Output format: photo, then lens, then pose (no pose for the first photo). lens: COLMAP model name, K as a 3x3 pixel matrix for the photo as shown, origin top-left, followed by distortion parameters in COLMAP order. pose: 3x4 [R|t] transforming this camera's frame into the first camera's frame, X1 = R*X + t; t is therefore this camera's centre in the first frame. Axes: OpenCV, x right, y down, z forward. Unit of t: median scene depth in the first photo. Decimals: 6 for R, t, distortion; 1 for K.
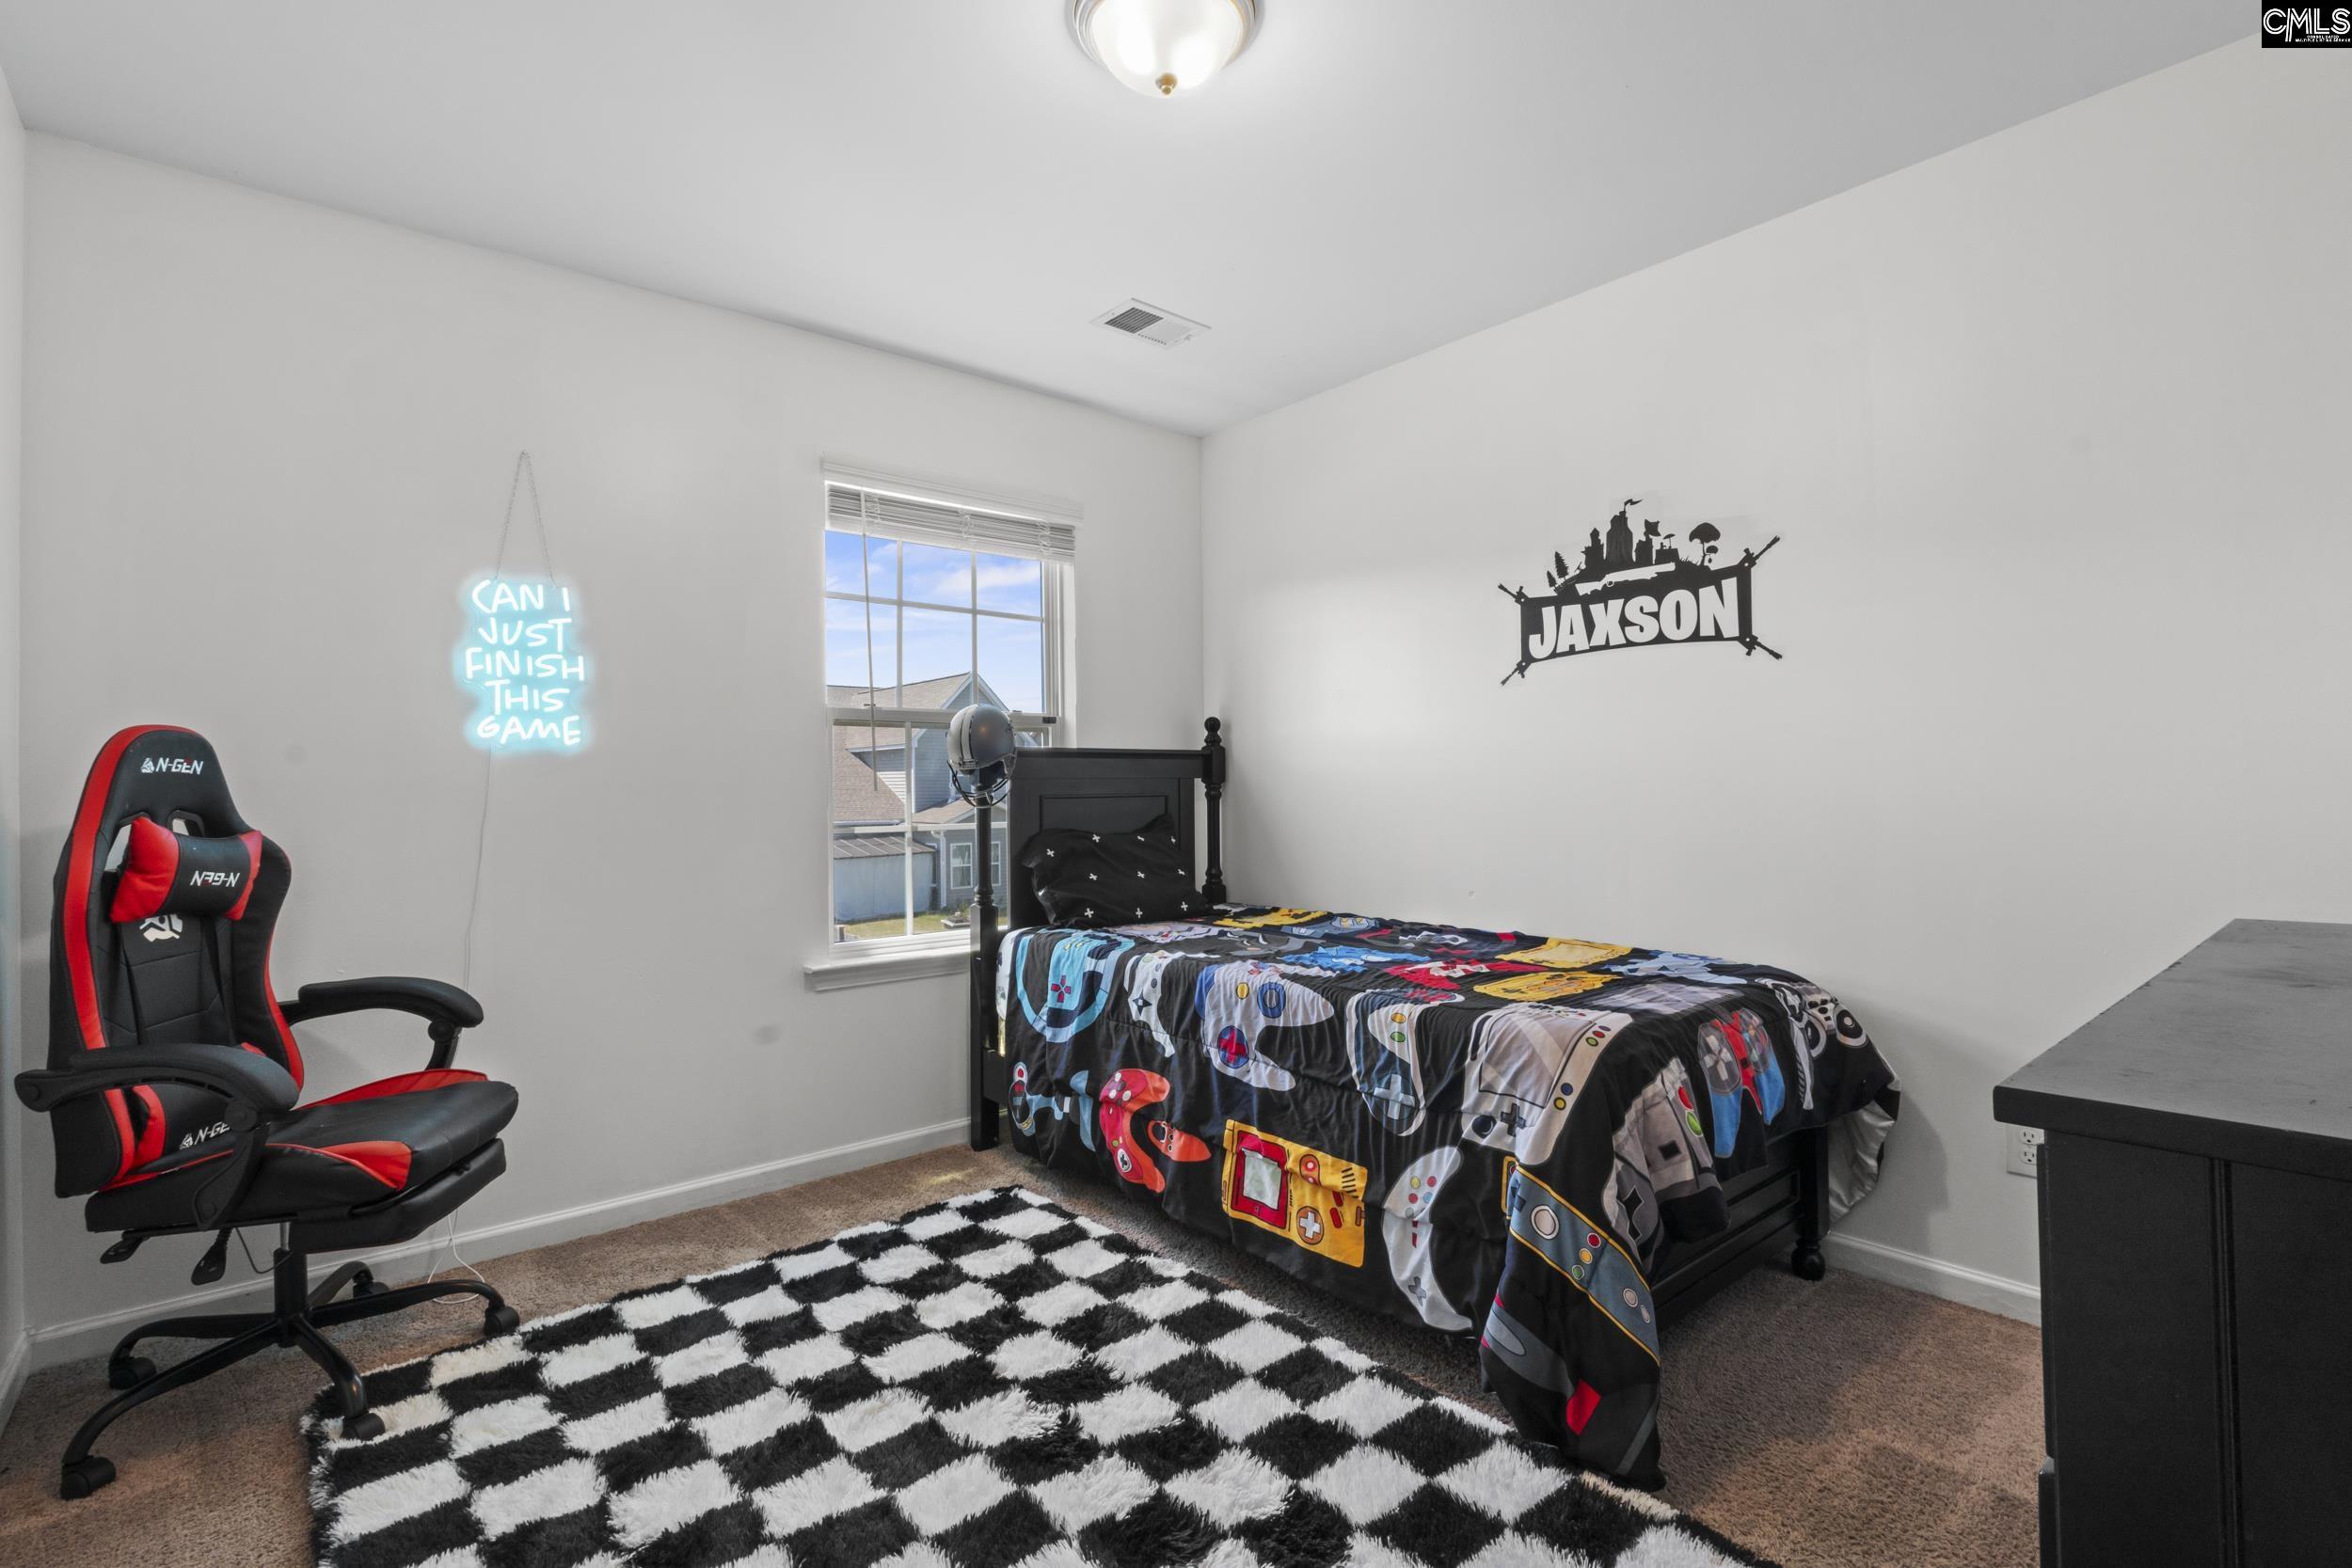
lens RADIAL K [[1088.3, 0, 1164.8], [0, 1088.3, 781.9], [0, 0, 1]] dist [-0.003731, 0.000452]
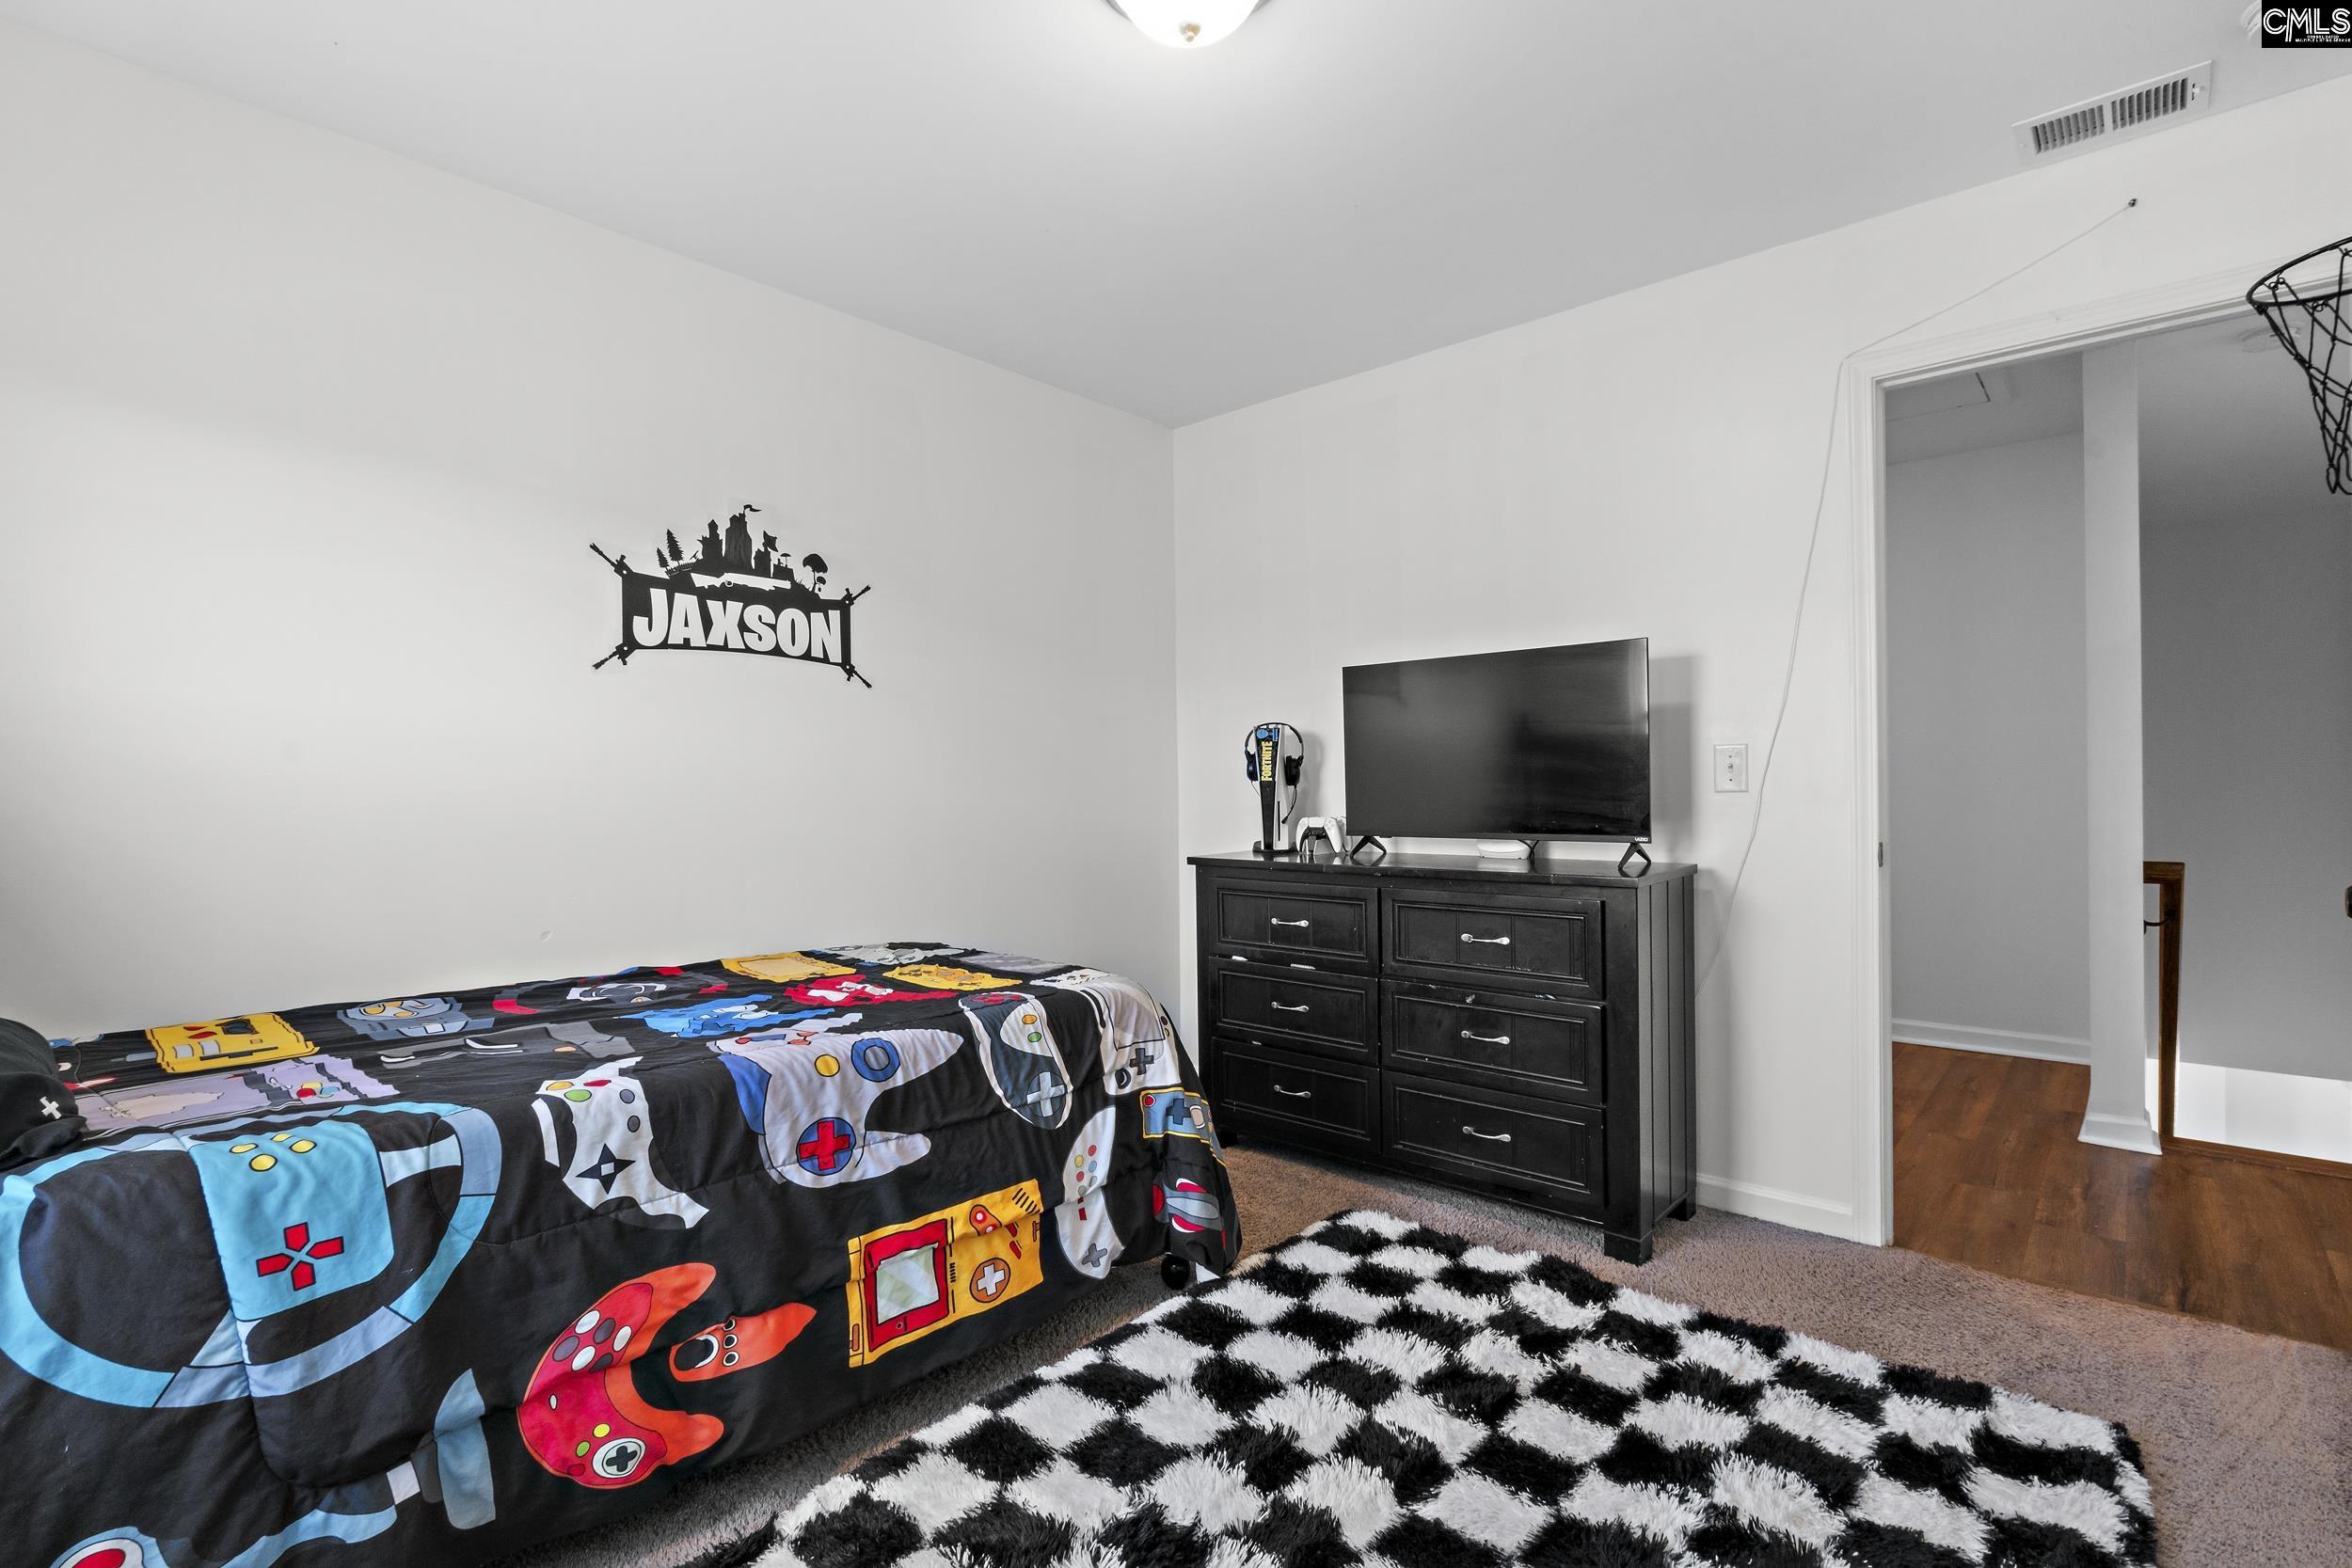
lens RADIAL K [[1088.3, 0, 1164.7], [0, 1088.3, 787.8], [0, 0, 1]] dist [-0.003731, 0.000452]
pose [[-0.138415, 0.013552, 0.990282, -0.632291], [0.003462, 0.999907, -0.013200, 0.013234], [-0.990368, 0.001602, -0.138449, 0.800899]]
